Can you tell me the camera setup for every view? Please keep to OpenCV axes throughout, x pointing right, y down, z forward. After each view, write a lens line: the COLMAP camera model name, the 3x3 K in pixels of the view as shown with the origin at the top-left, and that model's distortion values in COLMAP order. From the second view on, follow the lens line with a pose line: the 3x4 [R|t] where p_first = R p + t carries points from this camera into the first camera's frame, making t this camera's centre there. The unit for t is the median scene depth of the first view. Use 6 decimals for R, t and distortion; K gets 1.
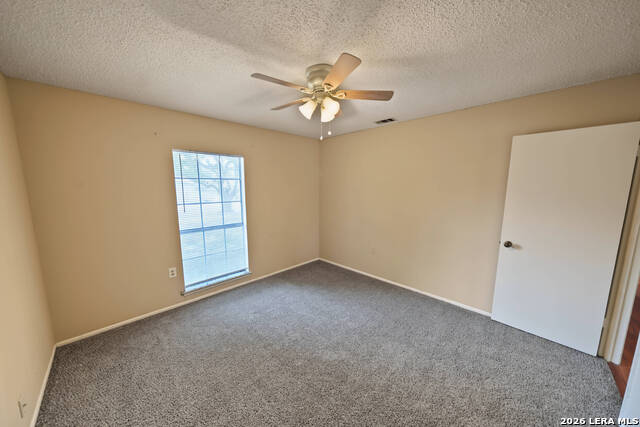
lens RADIAL K [[216.7, 0, 316.7], [0, 216.7, 214.6], [0, 0, 1]] dist [-0.003927, -0.000364]
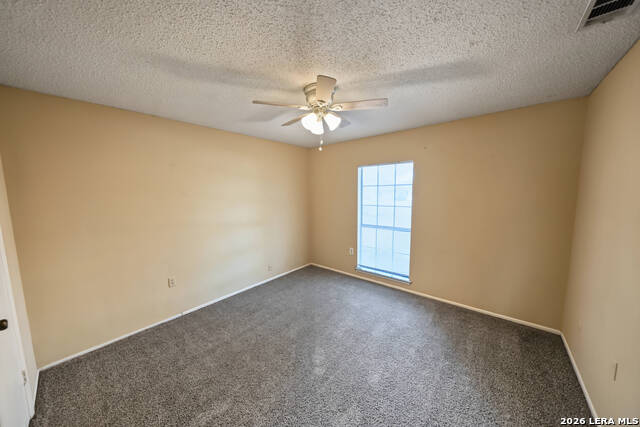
lens RADIAL K [[216.7, 0, 316.7], [0, 216.7, 214.6], [0, 0, 1]] dist [-0.003927, -0.000364]
pose [[0.070587, 0.109013, -0.991531, 0.667955], [-0.115765, 0.988189, 0.100405, -0.084988], [0.990765, 0.107697, 0.082373, 0.561156]]
